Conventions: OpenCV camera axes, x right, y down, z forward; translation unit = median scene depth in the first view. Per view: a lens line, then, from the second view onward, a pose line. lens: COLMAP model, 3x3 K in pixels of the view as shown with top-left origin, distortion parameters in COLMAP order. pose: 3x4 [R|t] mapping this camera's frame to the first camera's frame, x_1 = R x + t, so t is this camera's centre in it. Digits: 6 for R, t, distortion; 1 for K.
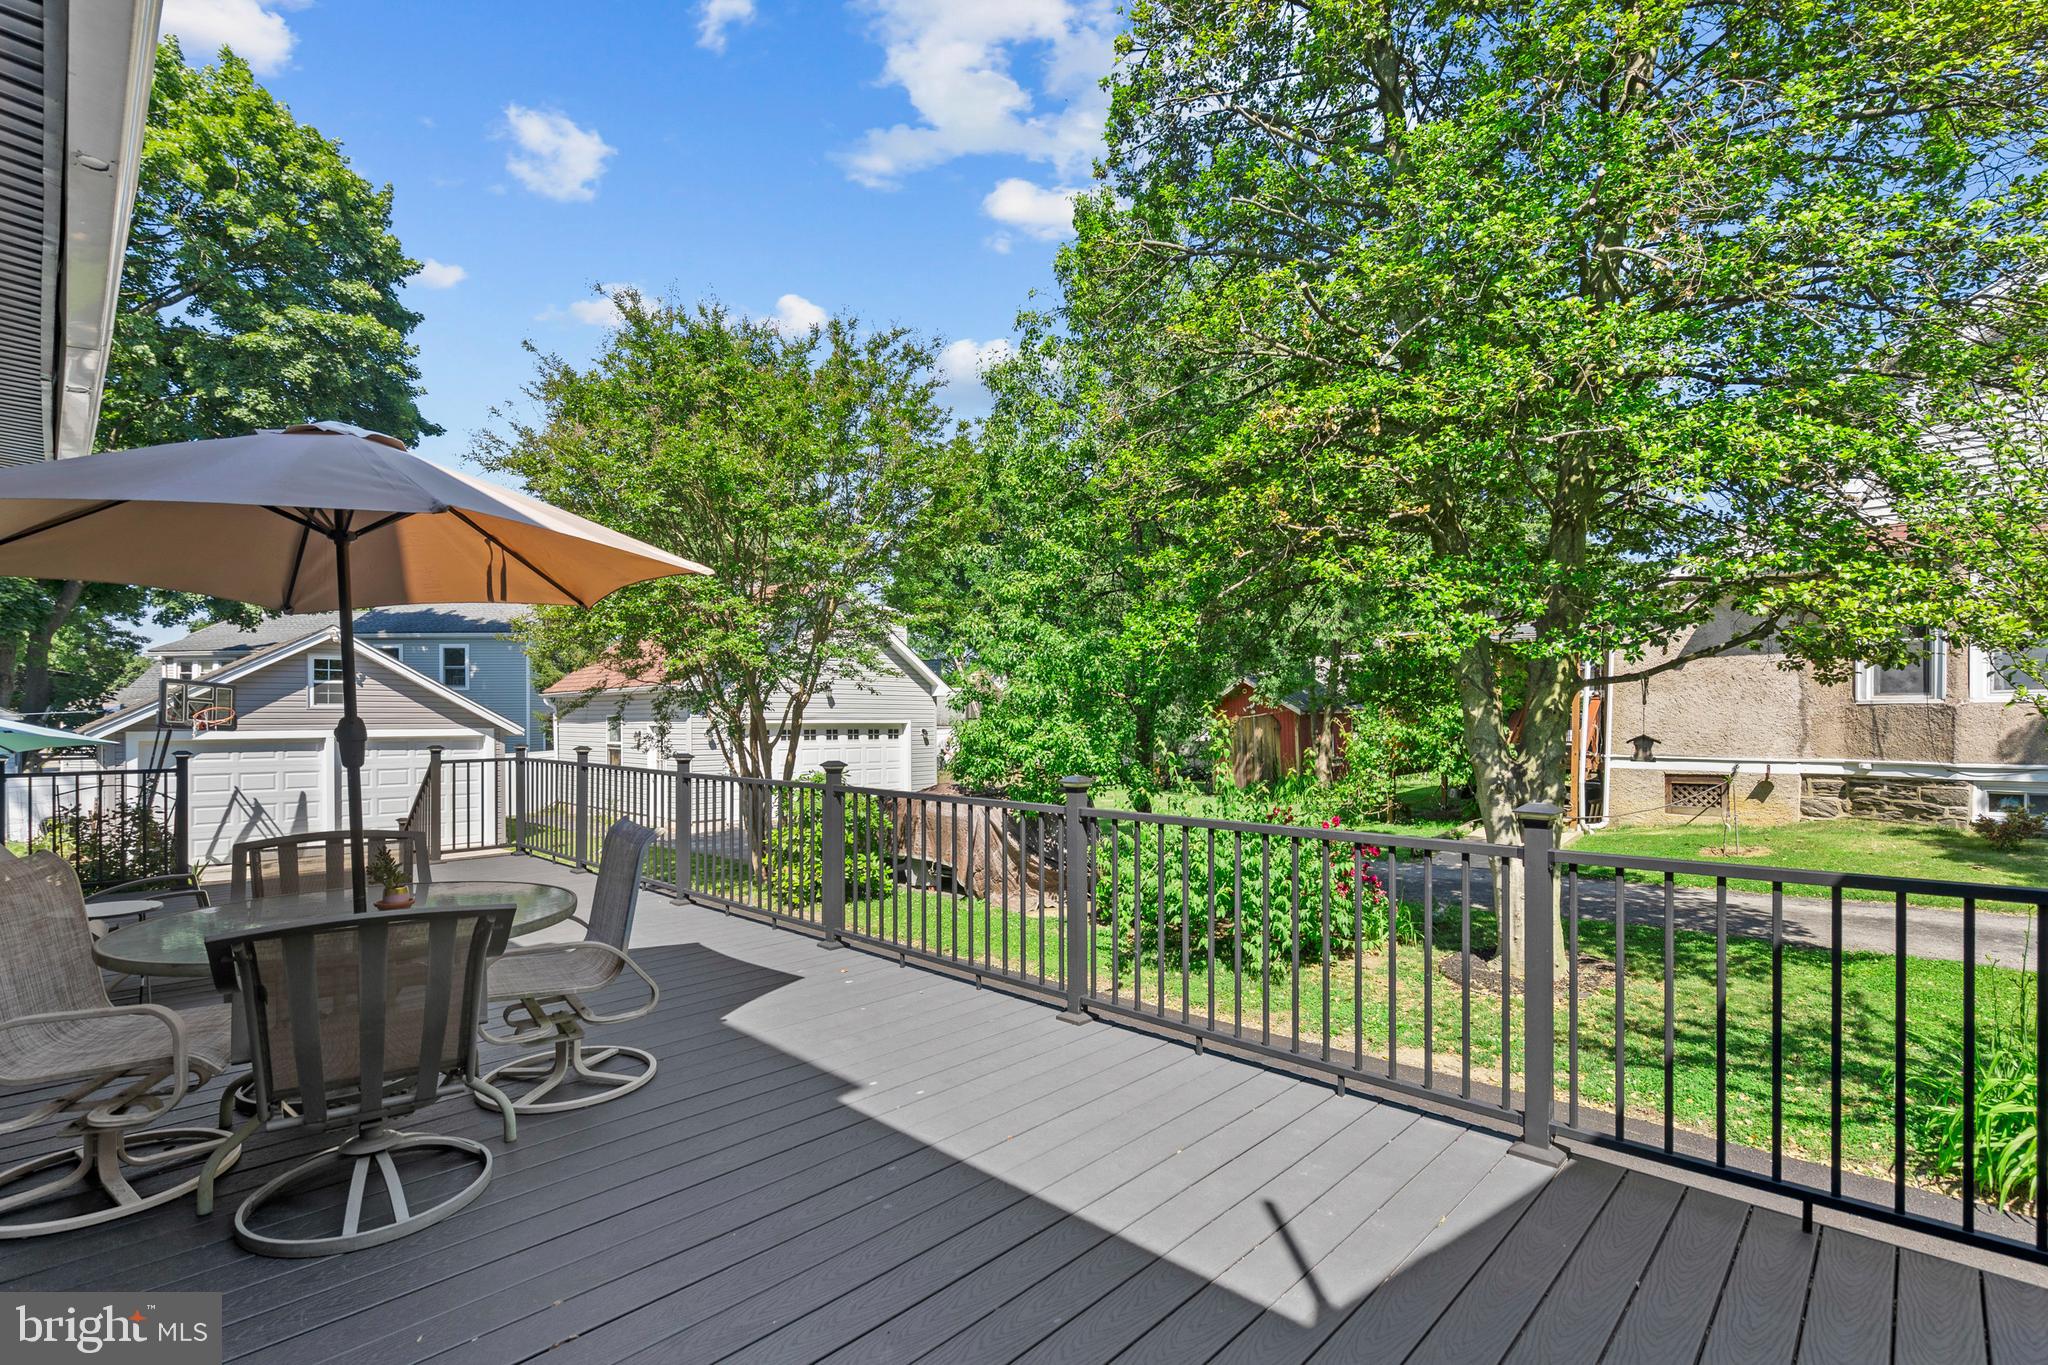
lens RADIAL K [[924.7, 0, 1028.0], [0, 924.7, 721.4], [0, 0, 1]] dist [0.001849, 0.000271]
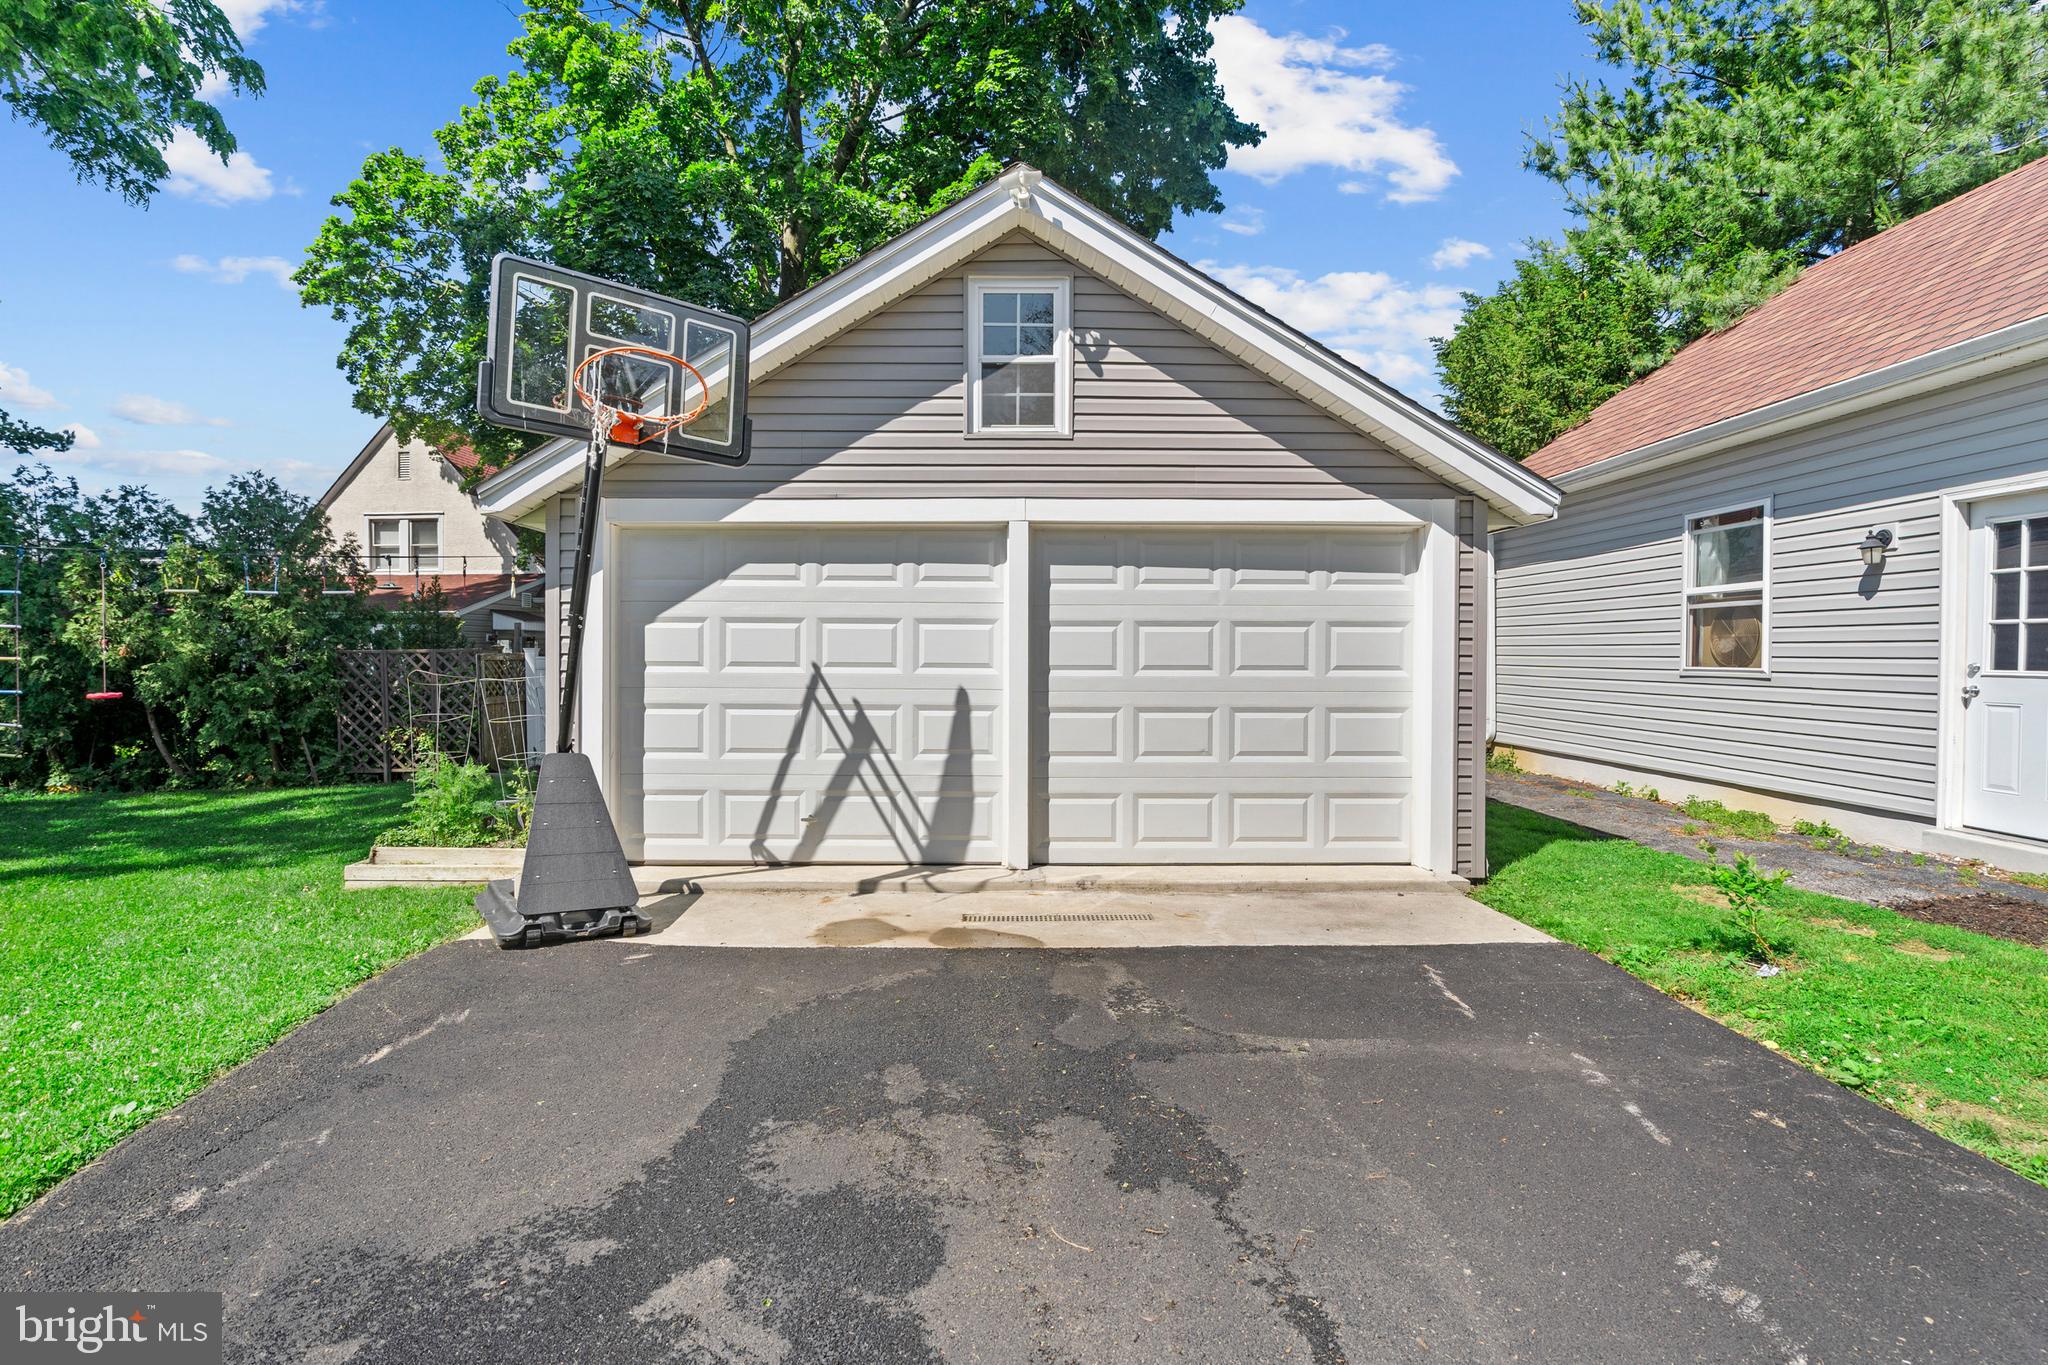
lens RADIAL K [[948.0, 0, 1018.9], [0, 948.0, 662.4], [0, 0, 1]] dist [0.004254, 0.000589]
pose [[0.705612, 0.008305, -0.708550, -0.511607], [-0.000509, 0.999937, 0.011214, 0.064744], [0.708598, -0.007552, 0.705572, 0.758863]]
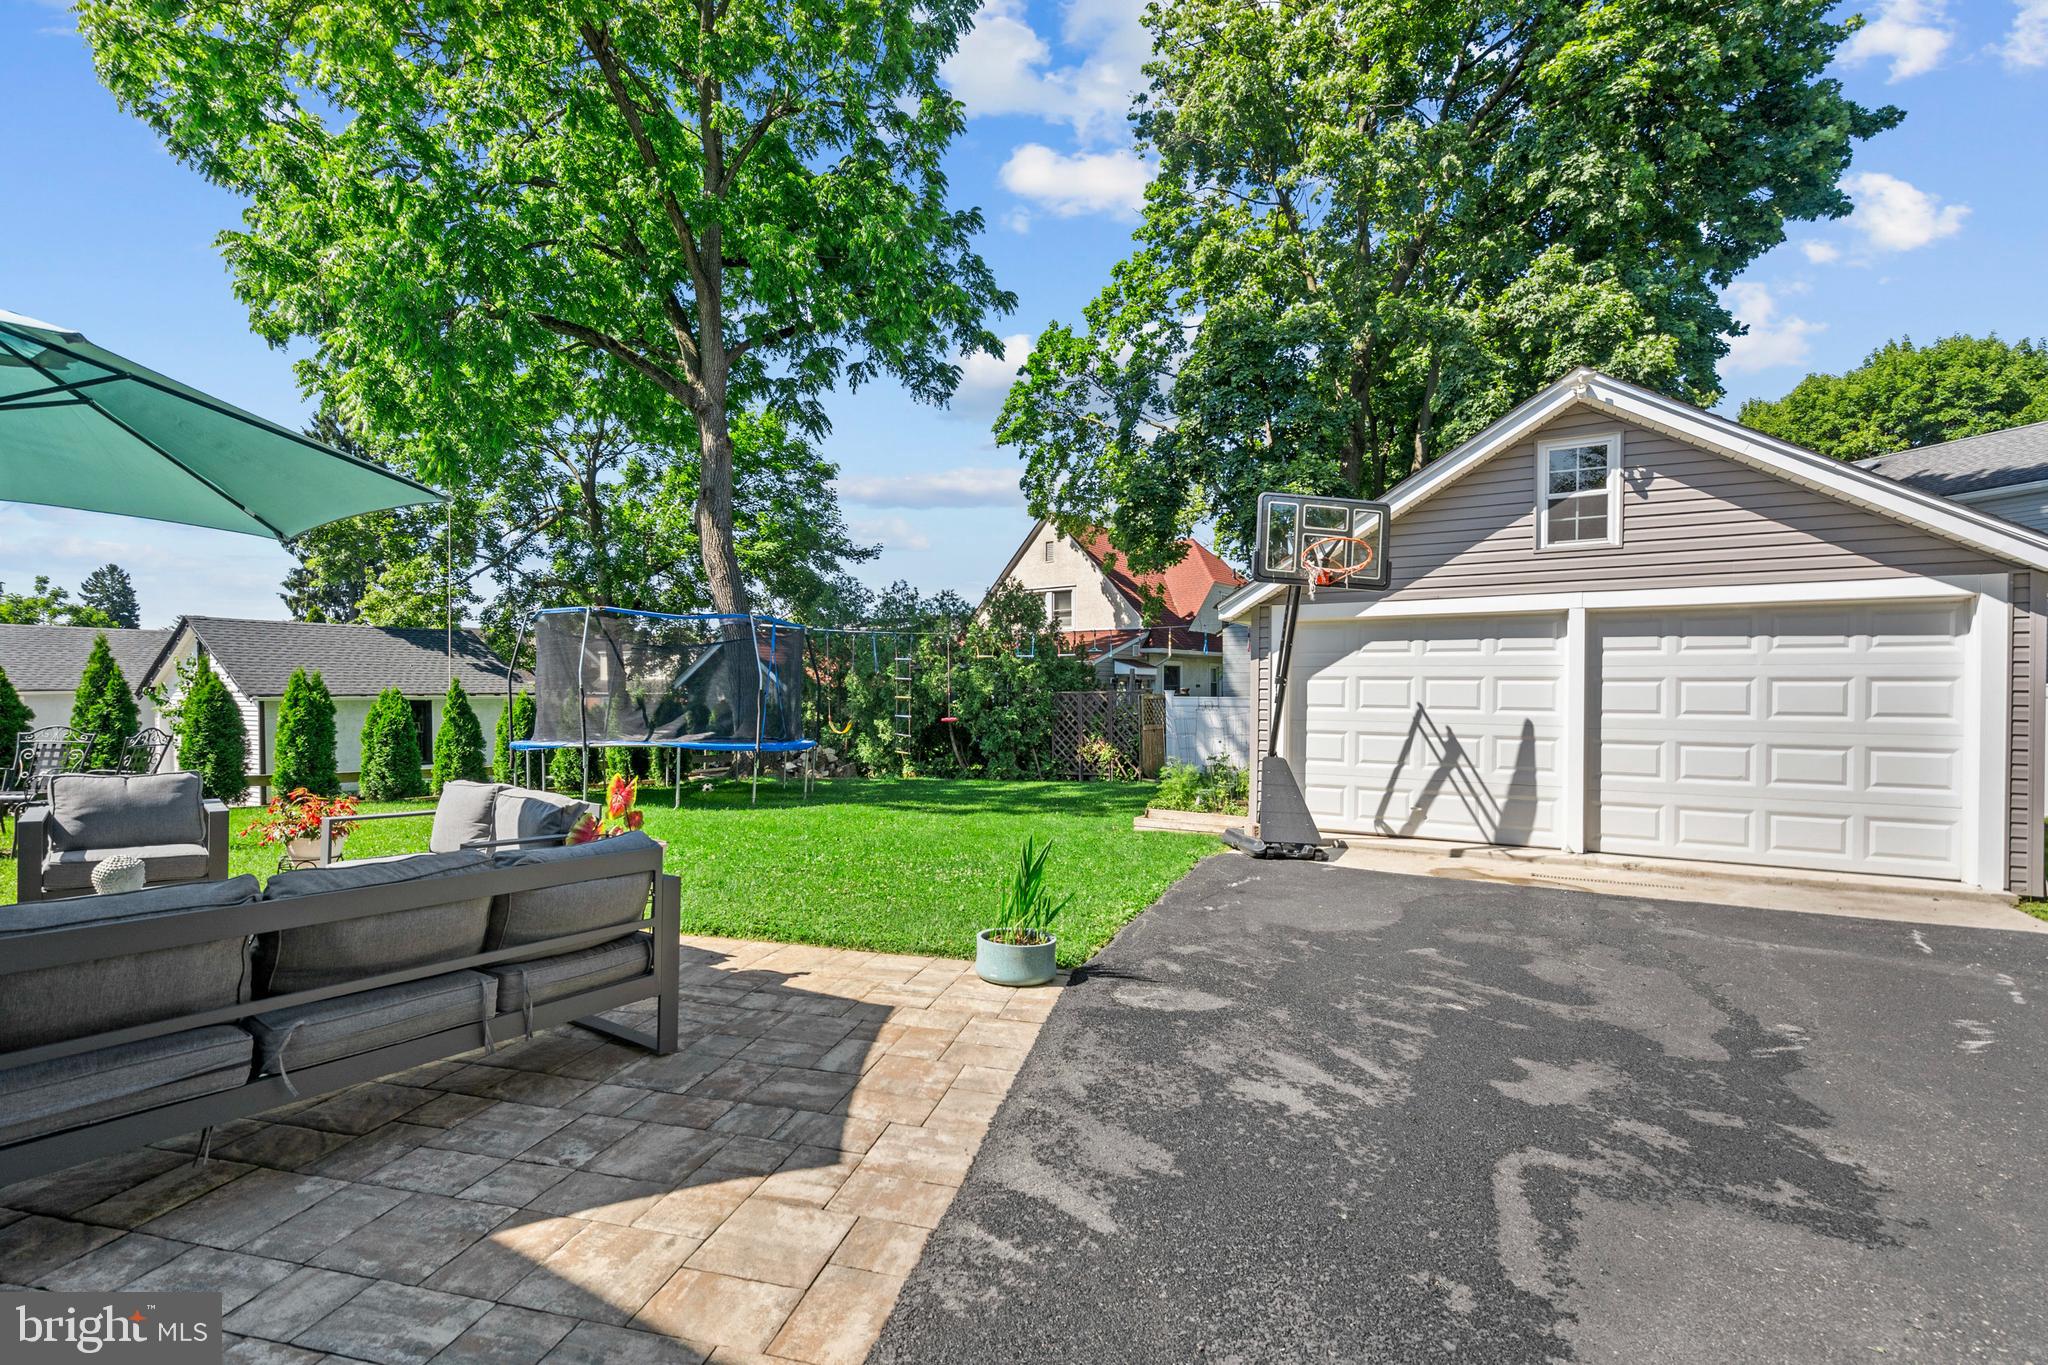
lens RADIAL K [[947.1, 0, 1021.7], [0, 947.1, 696.3], [0, 0, 1]] dist [0.007269, -0.000678]
pose [[0.244855, 0.010269, -0.969505, -0.349131], [-0.000929, 0.999946, 0.010357, 0.058032], [0.969559, -0.001635, 0.244852, 0.602847]]
